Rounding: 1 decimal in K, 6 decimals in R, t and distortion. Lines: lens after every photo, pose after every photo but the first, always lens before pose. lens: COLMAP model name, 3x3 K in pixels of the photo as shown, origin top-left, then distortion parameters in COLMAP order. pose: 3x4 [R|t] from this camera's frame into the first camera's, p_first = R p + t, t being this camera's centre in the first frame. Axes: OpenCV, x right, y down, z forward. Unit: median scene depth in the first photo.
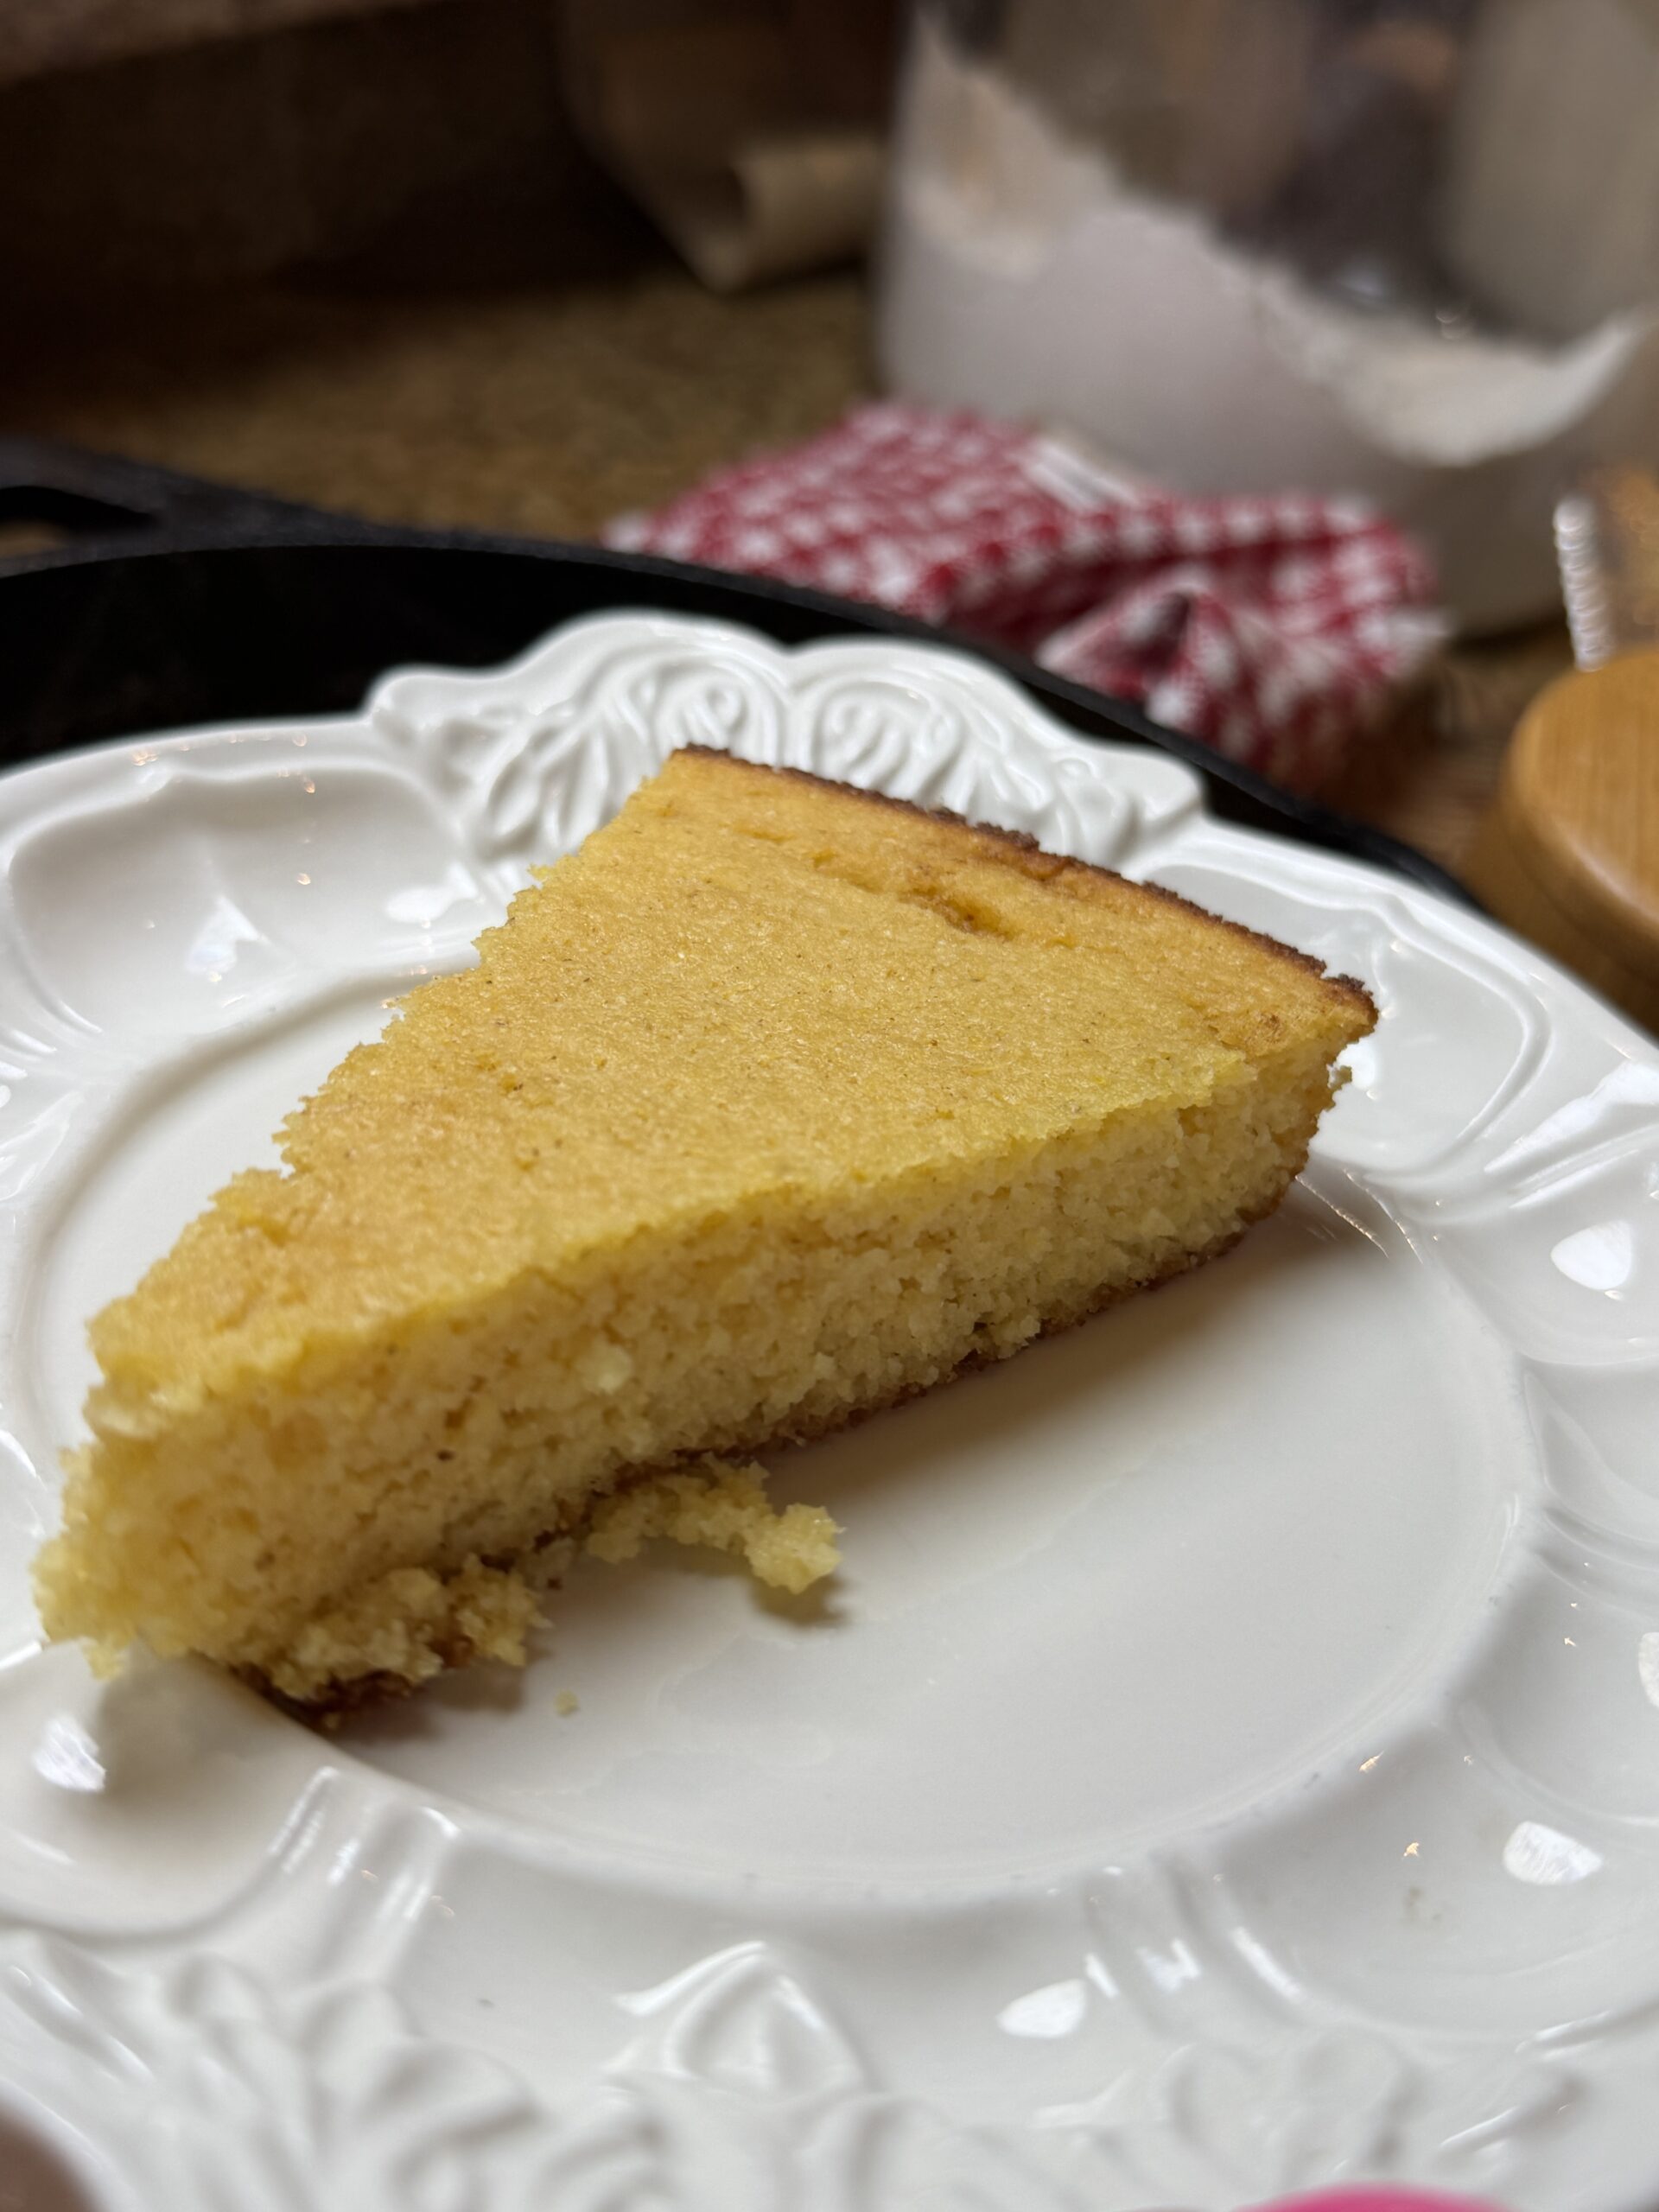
lens RADIAL K [[2144.9, 0, 832.8], [0, 2144.9, 1110.4], [0, 0, 1]] dist [0.013343, 0.000000]
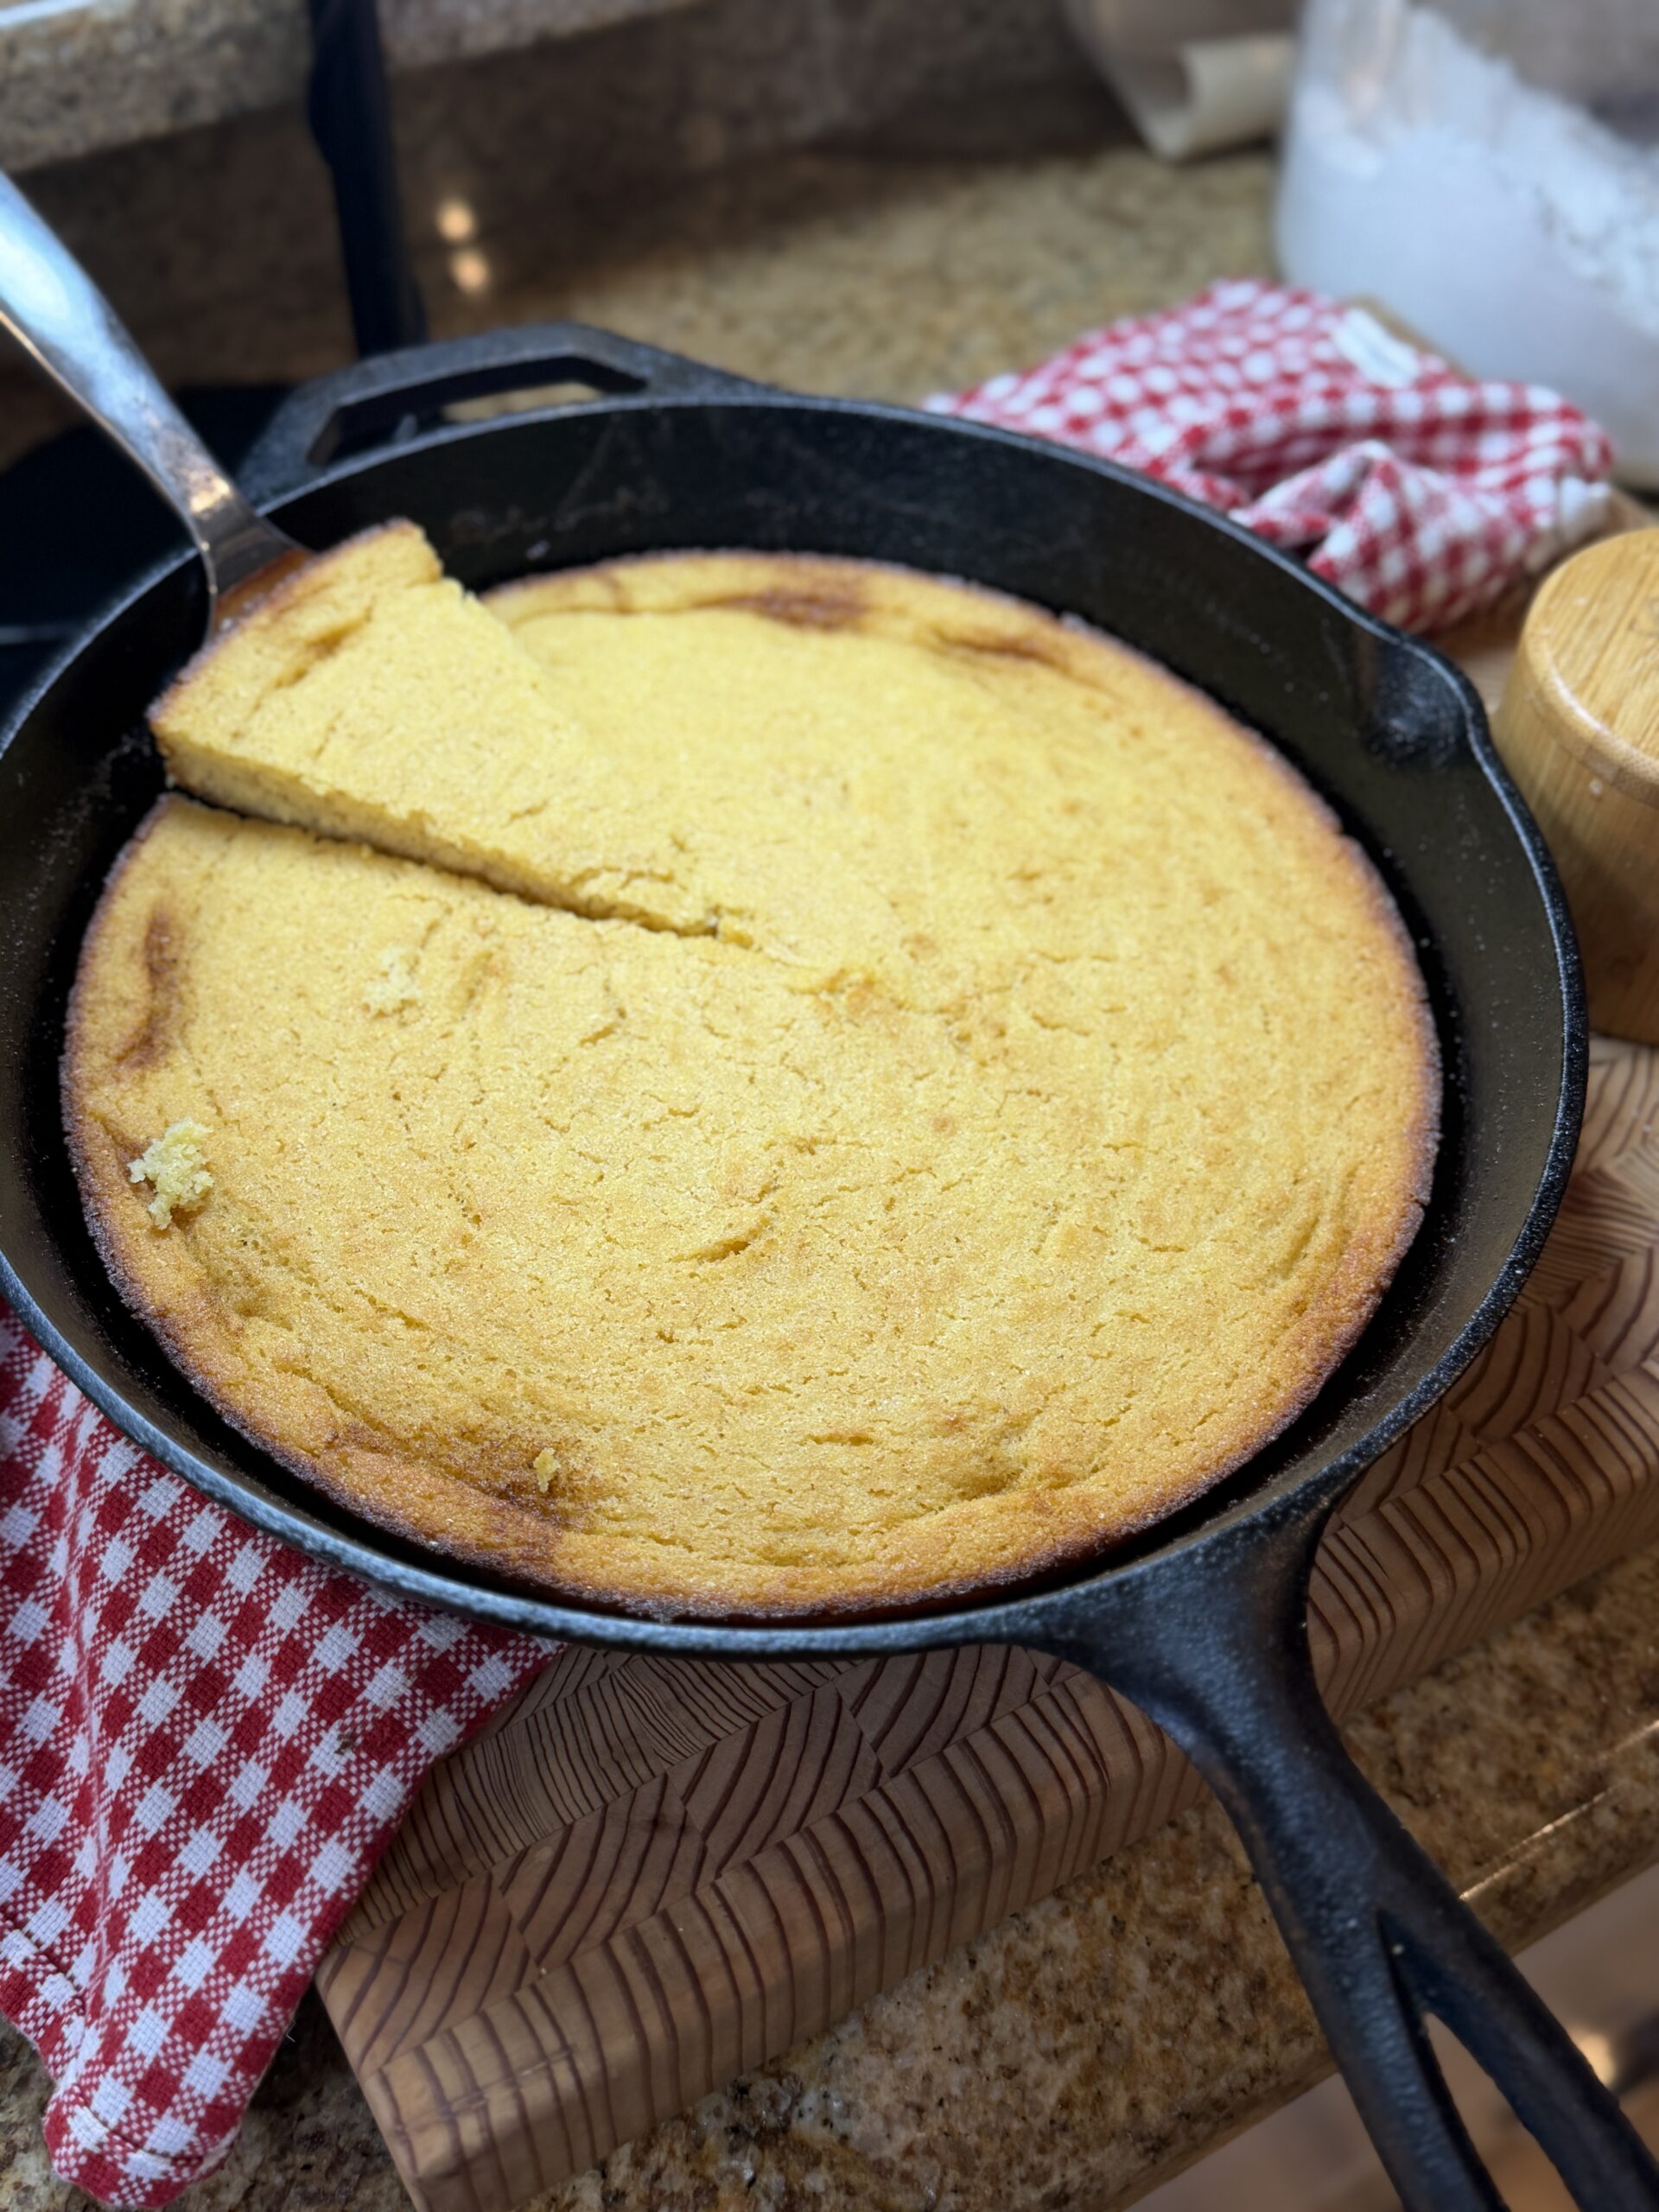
lens RADIAL K [[2144.9, 0, 823.1], [0, 2144.9, 1090.2], [0, 0, 1]] dist [0.013343, 0.000000]
pose [[0.958629, 0.133556, -0.251381, 0.208155], [-0.108050, 0.987733, 0.112729, 0.036991], [0.263353, -0.080903, 0.961301, -0.403744]]
